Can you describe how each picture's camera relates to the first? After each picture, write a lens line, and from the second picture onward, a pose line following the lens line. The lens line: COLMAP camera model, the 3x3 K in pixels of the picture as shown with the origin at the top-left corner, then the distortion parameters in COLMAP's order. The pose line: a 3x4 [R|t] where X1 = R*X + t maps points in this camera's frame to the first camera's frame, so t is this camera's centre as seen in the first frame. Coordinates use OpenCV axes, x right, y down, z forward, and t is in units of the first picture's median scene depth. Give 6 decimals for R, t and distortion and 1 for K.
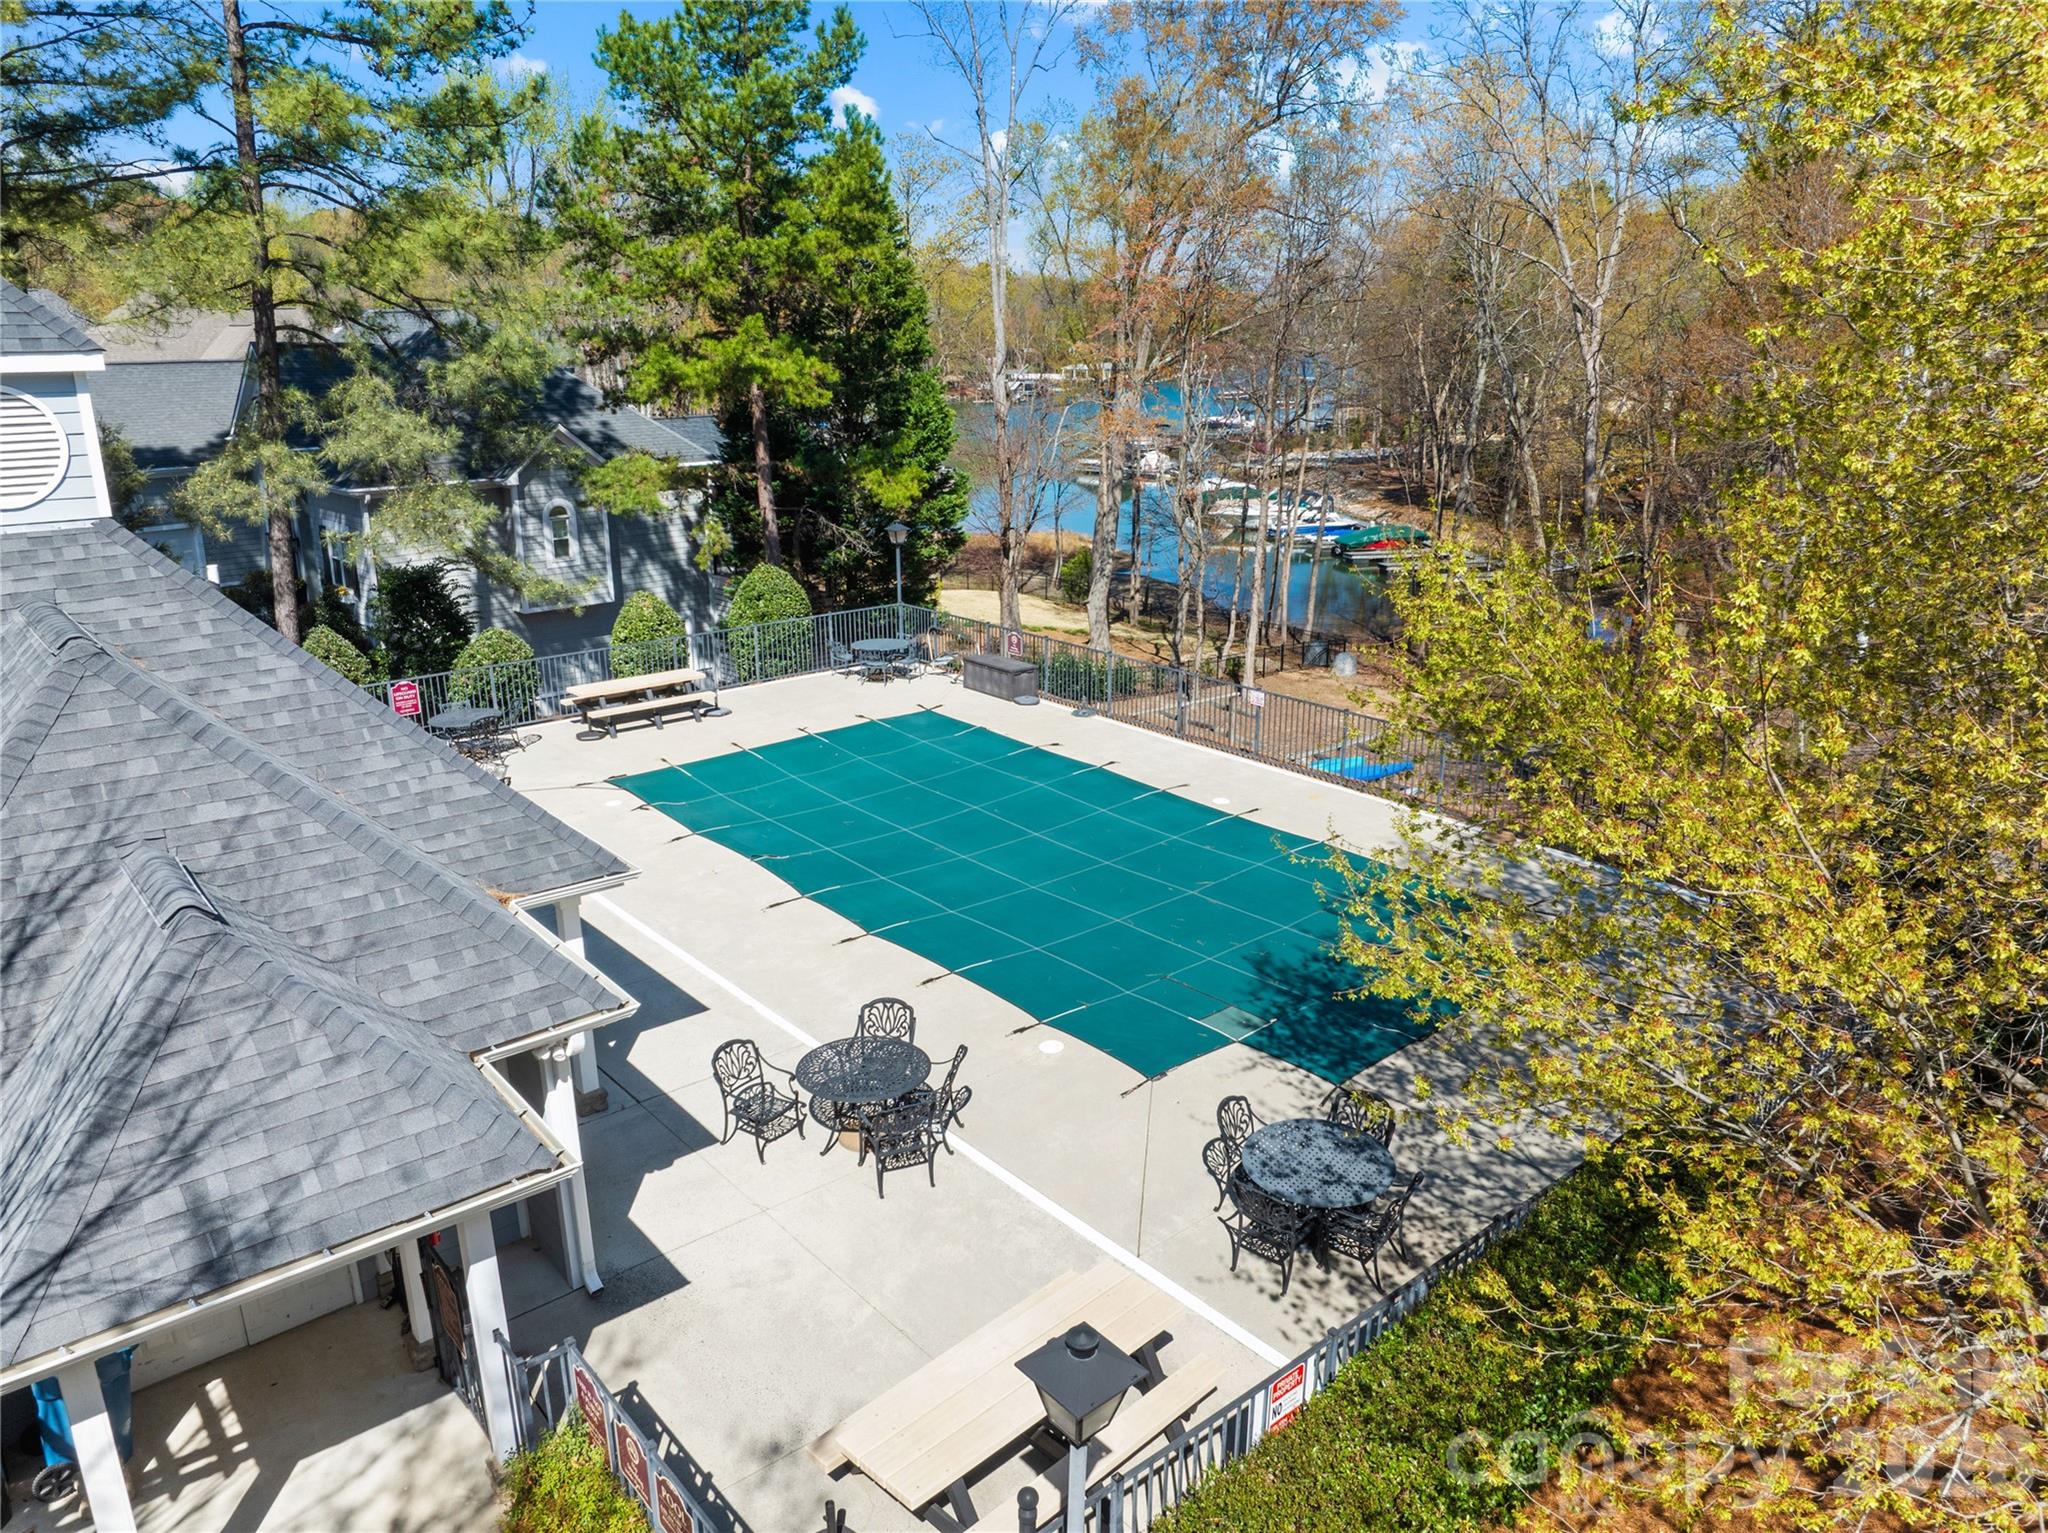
lens RADIAL K [[1430.0, 0, 1028.1], [0, 1430.0, 764.7], [0, 0, 1]] dist [-0.002592, 0.003270]
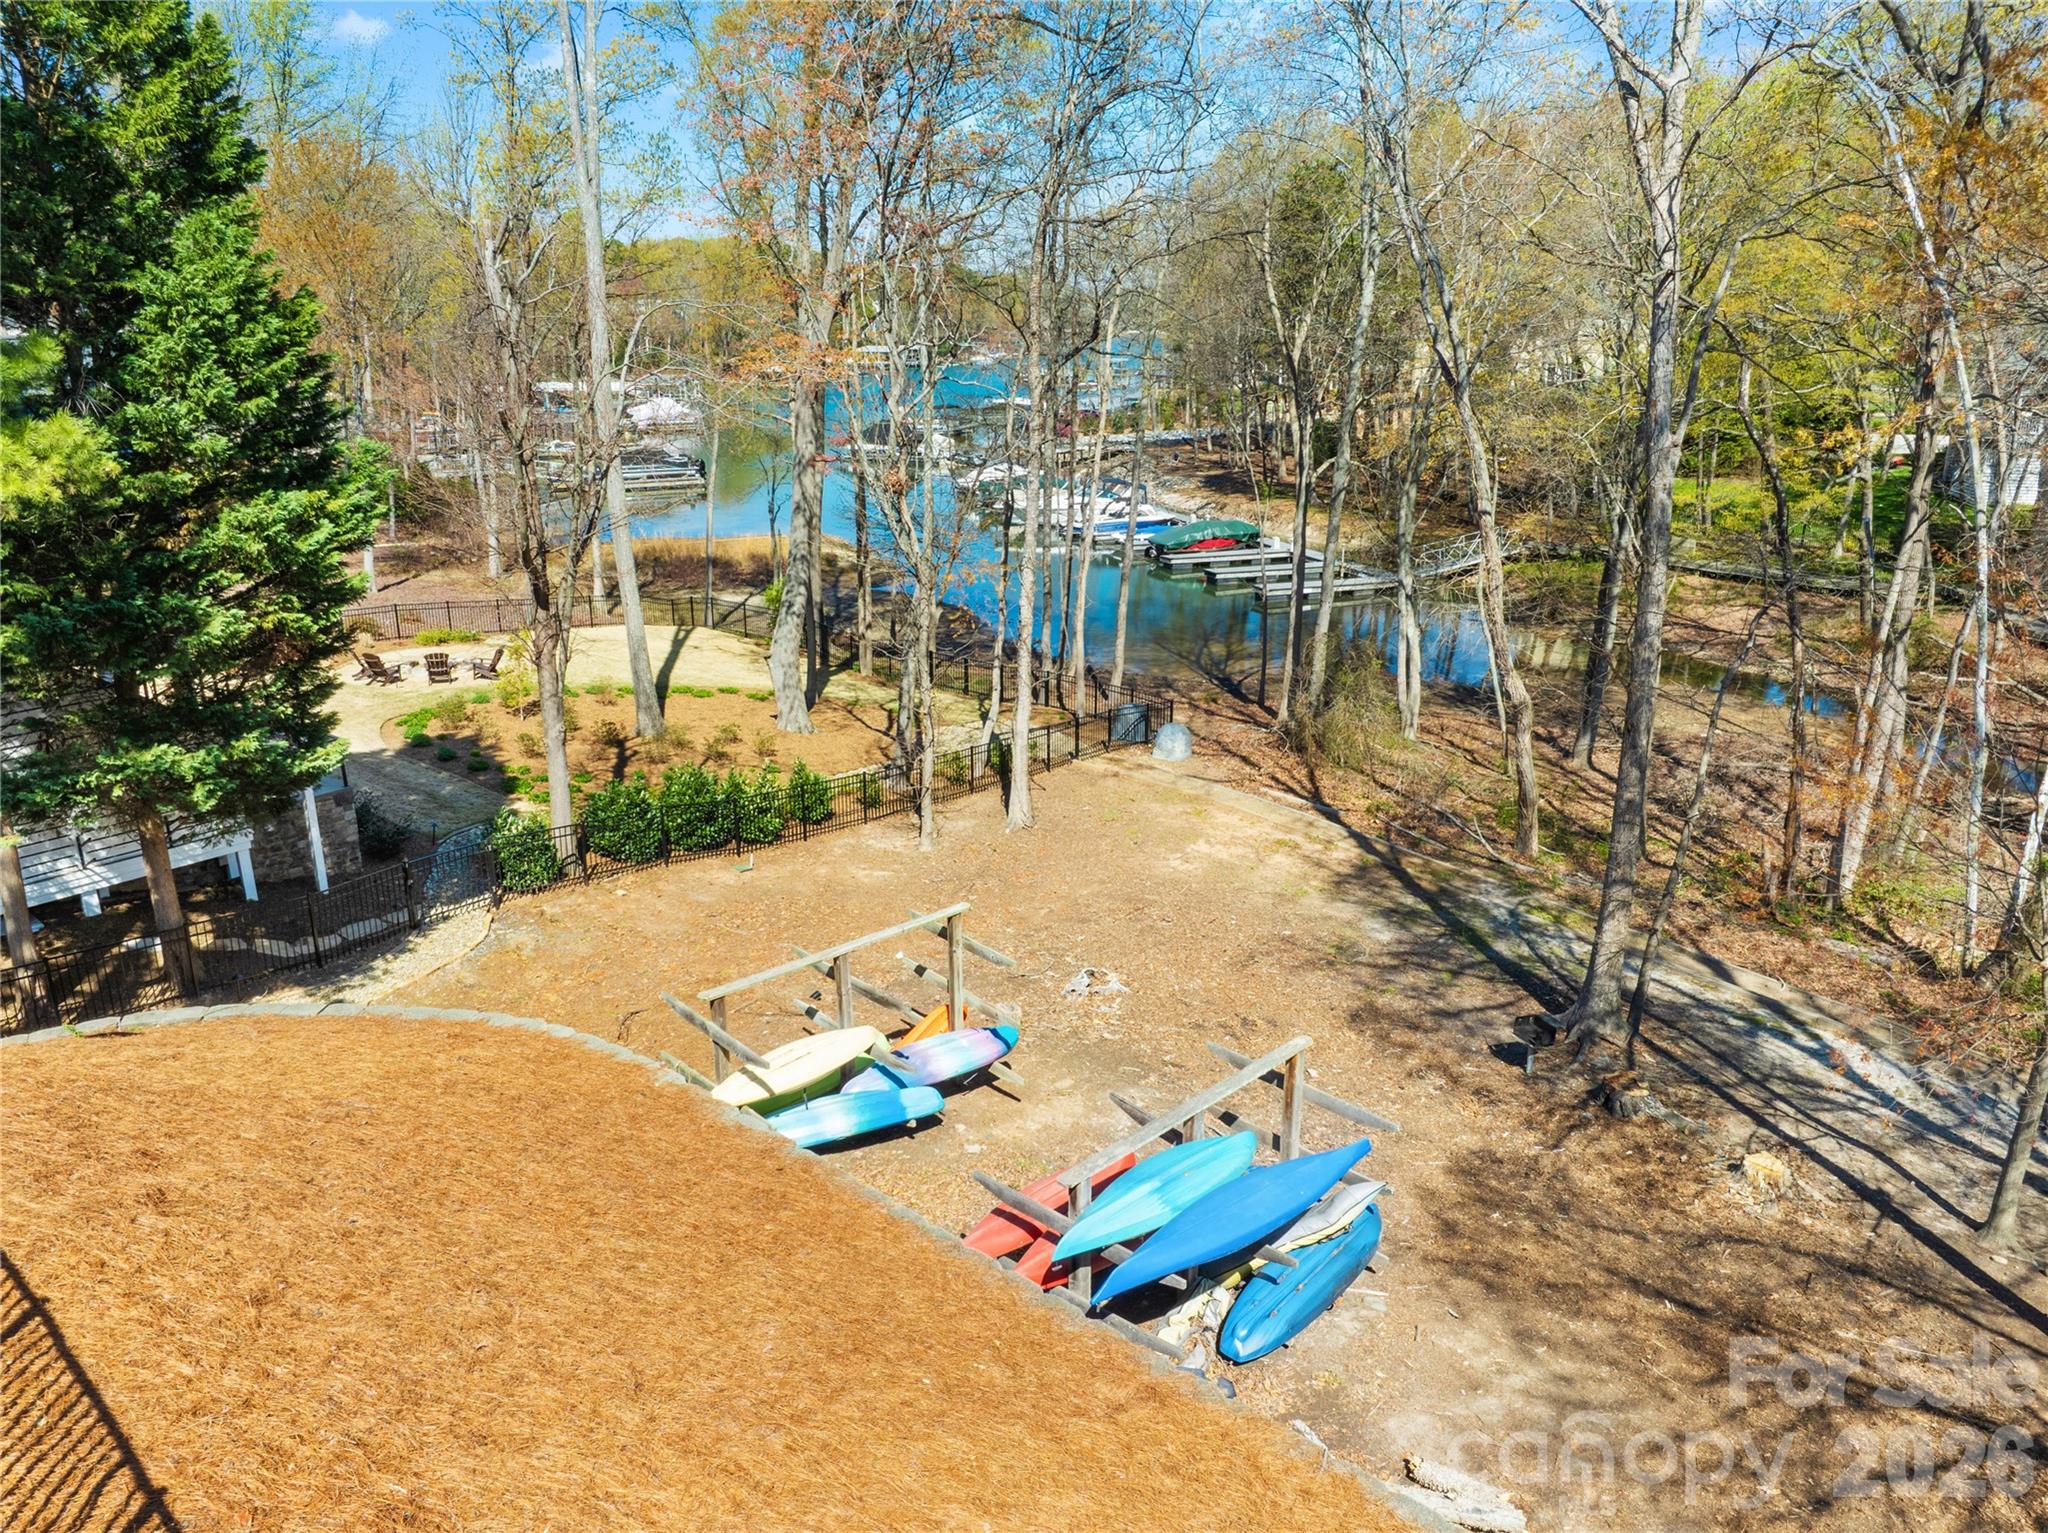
lens RADIAL K [[1430.0, 0, 1020.7], [0, 1430.0, 765.9], [0, 0, 1]] dist [-0.002592, 0.003270]
pose [[0.992358, -0.035097, 0.118292, 0.045424], [0.034395, 0.999377, 0.007974, -0.039995], [-0.118498, -0.003845, 0.992947, 0.218985]]
